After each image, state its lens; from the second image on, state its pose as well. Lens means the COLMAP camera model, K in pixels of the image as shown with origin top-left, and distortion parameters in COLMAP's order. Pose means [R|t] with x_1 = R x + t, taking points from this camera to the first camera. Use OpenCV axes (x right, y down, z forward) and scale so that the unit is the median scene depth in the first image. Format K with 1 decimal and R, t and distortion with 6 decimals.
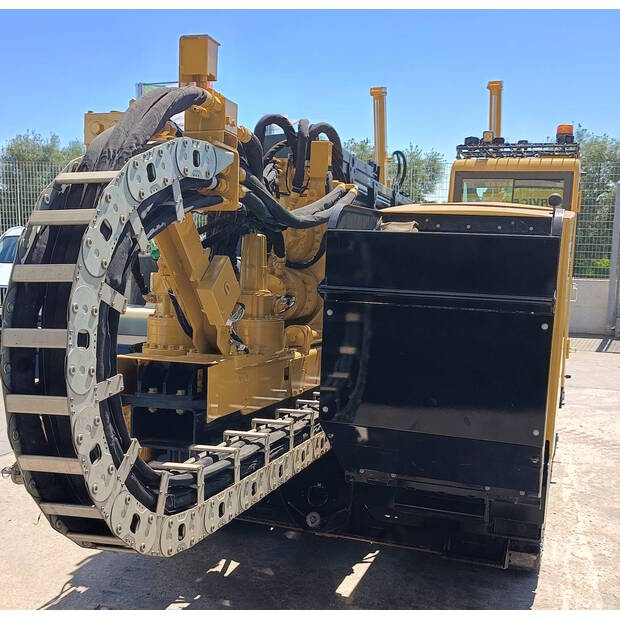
lens RADIAL K [[773.6, 0, 311.3], [0, 773.6, 343.5], [0, 0, 1]] dist [0.124989, -0.455445]
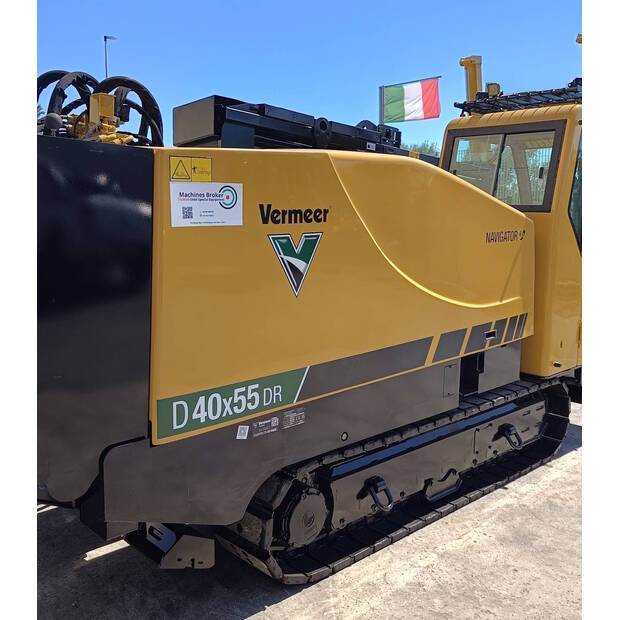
lens RADIAL K [[666.8, 0, 308.9], [0, 666.8, 295.8], [0, 0, 1]] dist [0.012937, 0.003790]
pose [[0.885116, 0.044831, -0.463205, 0.657840], [-0.059844, 0.998050, -0.017757, -0.004374], [0.461506, 0.043437, 0.886073, 0.377772]]
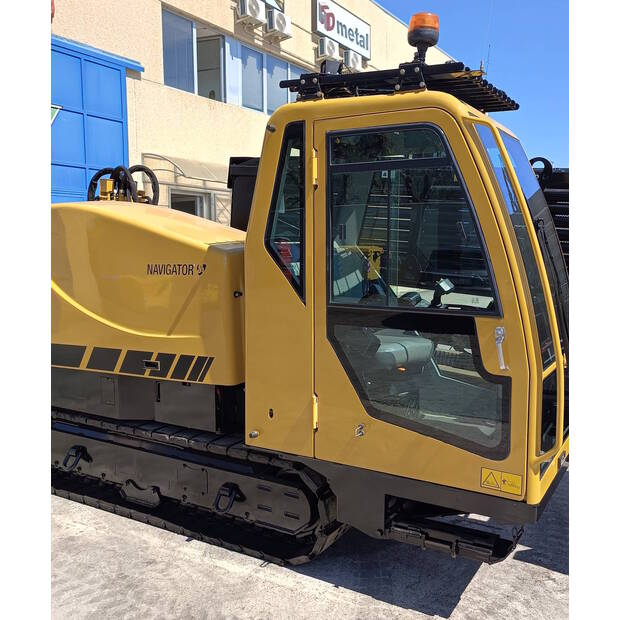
lens RADIAL K [[625.9, 0, 318.0], [0, 625.9, 299.7], [0, 0, 1]] dist [0.018652, 0.009957]
pose [[-0.207152, 0.064017, -0.976212, 1.296511], [-0.153992, 0.983284, 0.097158, -0.204652], [0.966113, 0.170455, -0.193831, 1.773502]]
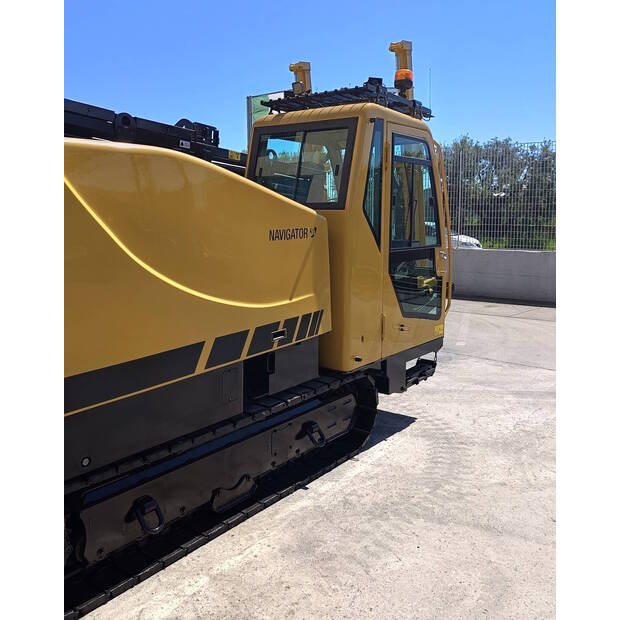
lens RADIAL K [[607.0, 0, 310.5], [0, 607.0, 282.6], [0, 0, 1]] dist [0.040007, -0.005239]
pose [[0.948894, 0.015555, -0.315211, 0.758808], [-0.027416, 0.999072, -0.033230, -0.027473], [0.314401, 0.040174, 0.948440, 0.556609]]
